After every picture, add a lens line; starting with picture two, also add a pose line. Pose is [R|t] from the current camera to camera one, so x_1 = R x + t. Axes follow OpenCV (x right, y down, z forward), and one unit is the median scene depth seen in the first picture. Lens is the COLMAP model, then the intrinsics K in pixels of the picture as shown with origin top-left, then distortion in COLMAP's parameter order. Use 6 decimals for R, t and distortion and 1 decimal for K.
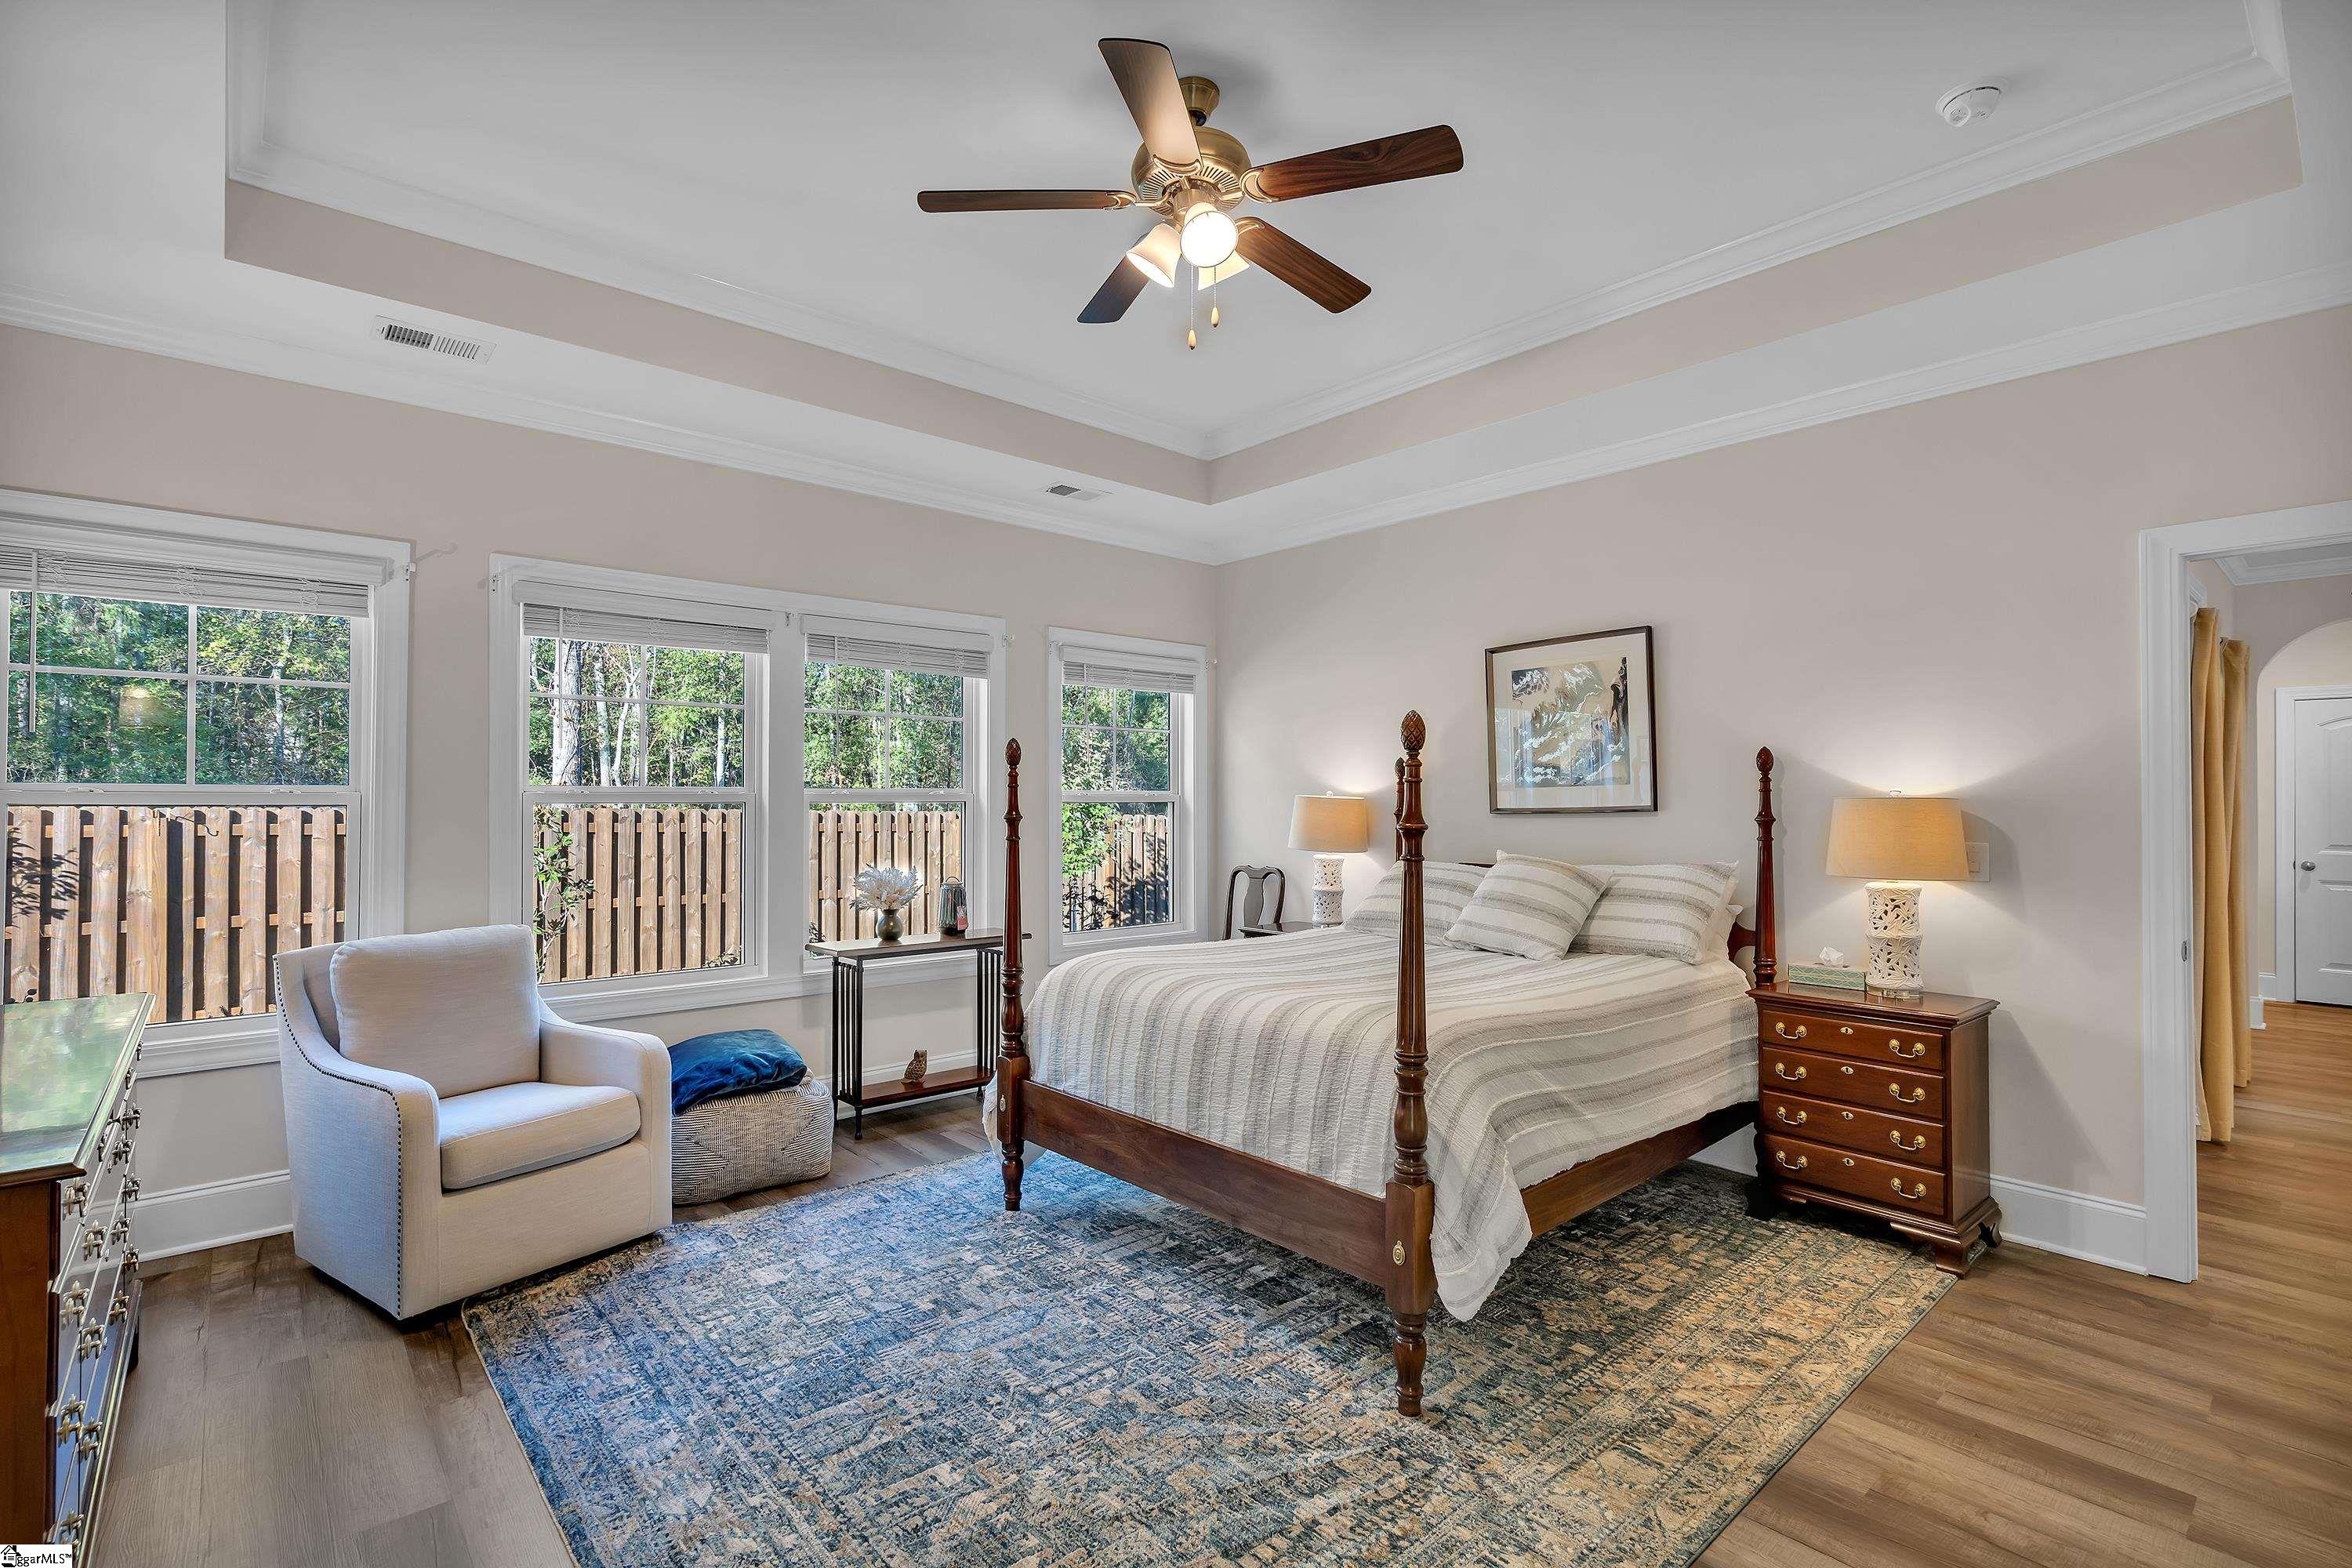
lens RADIAL K [[1089.1, 0, 1157.9], [0, 1089.1, 796.3], [0, 0, 1]] dist [-0.000615, -0.000039]
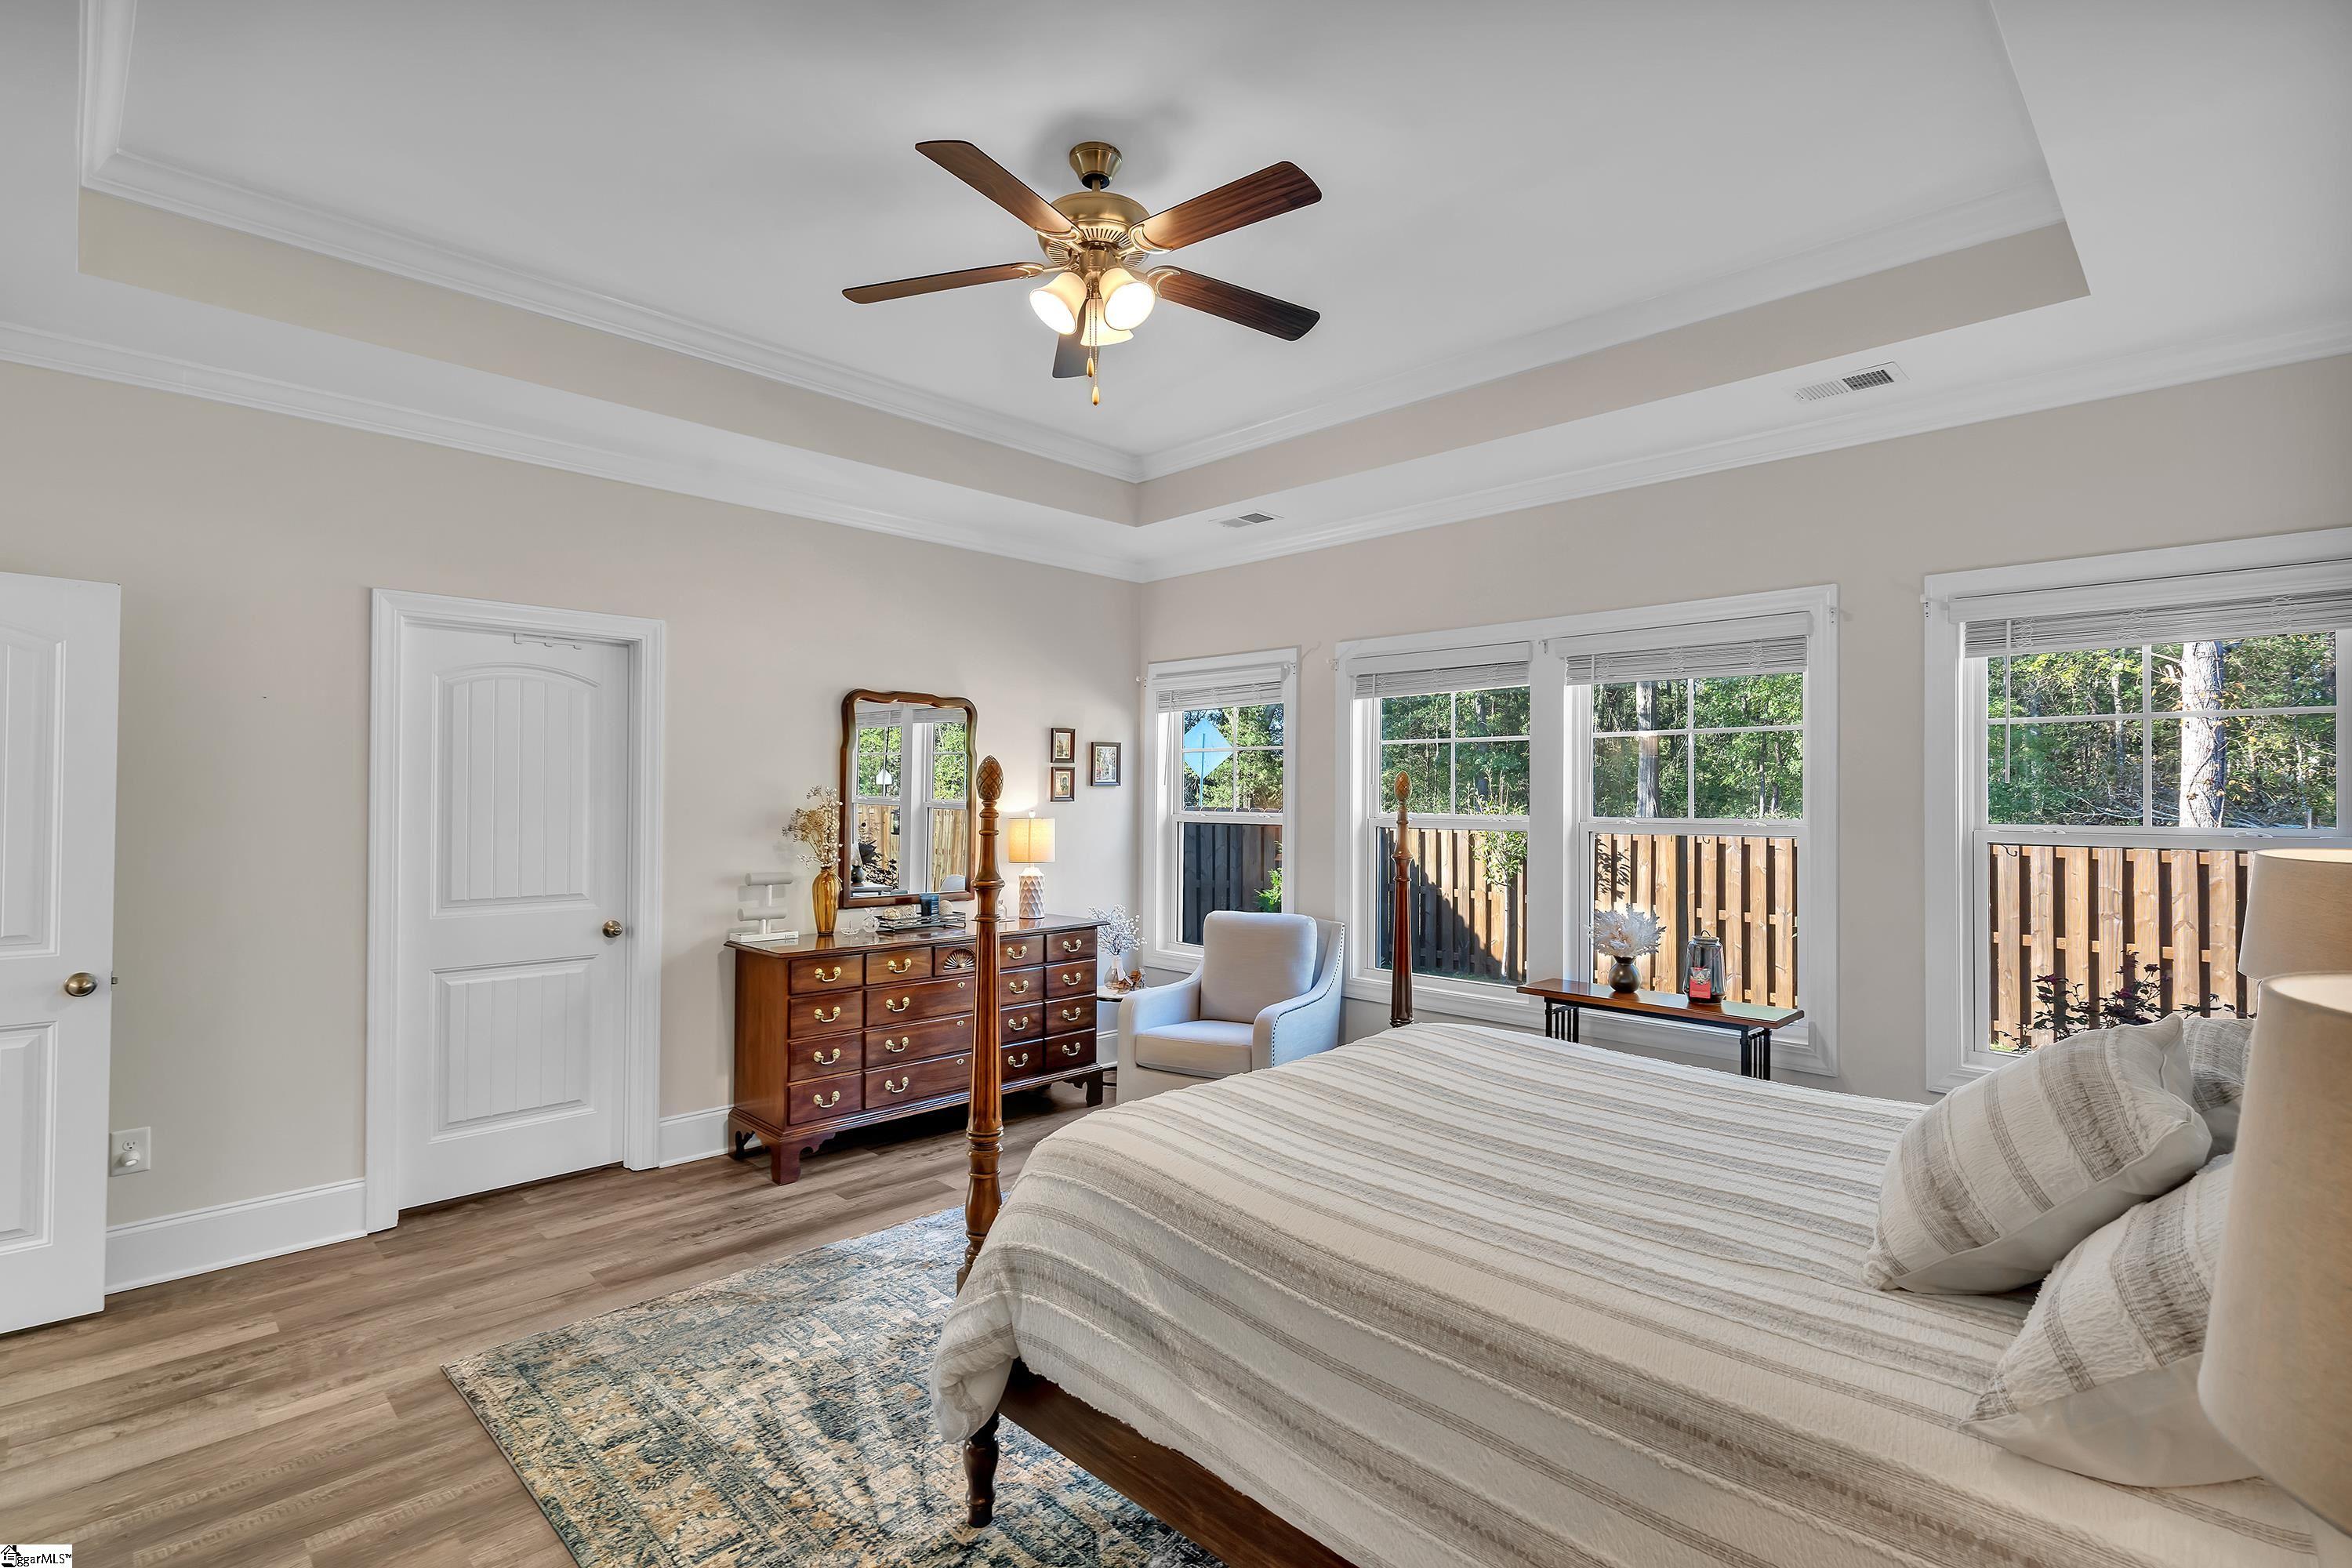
lens RADIAL K [[1089.1, 0, 1160.0], [0, 1089.1, 782.2], [0, 0, 1]] dist [-0.000615, -0.000039]
pose [[0.068594, -0.015218, -0.997529, 0.340414], [-0.002843, 0.999877, -0.015450, -0.012625], [0.997641, 0.003896, 0.068543, 0.318988]]
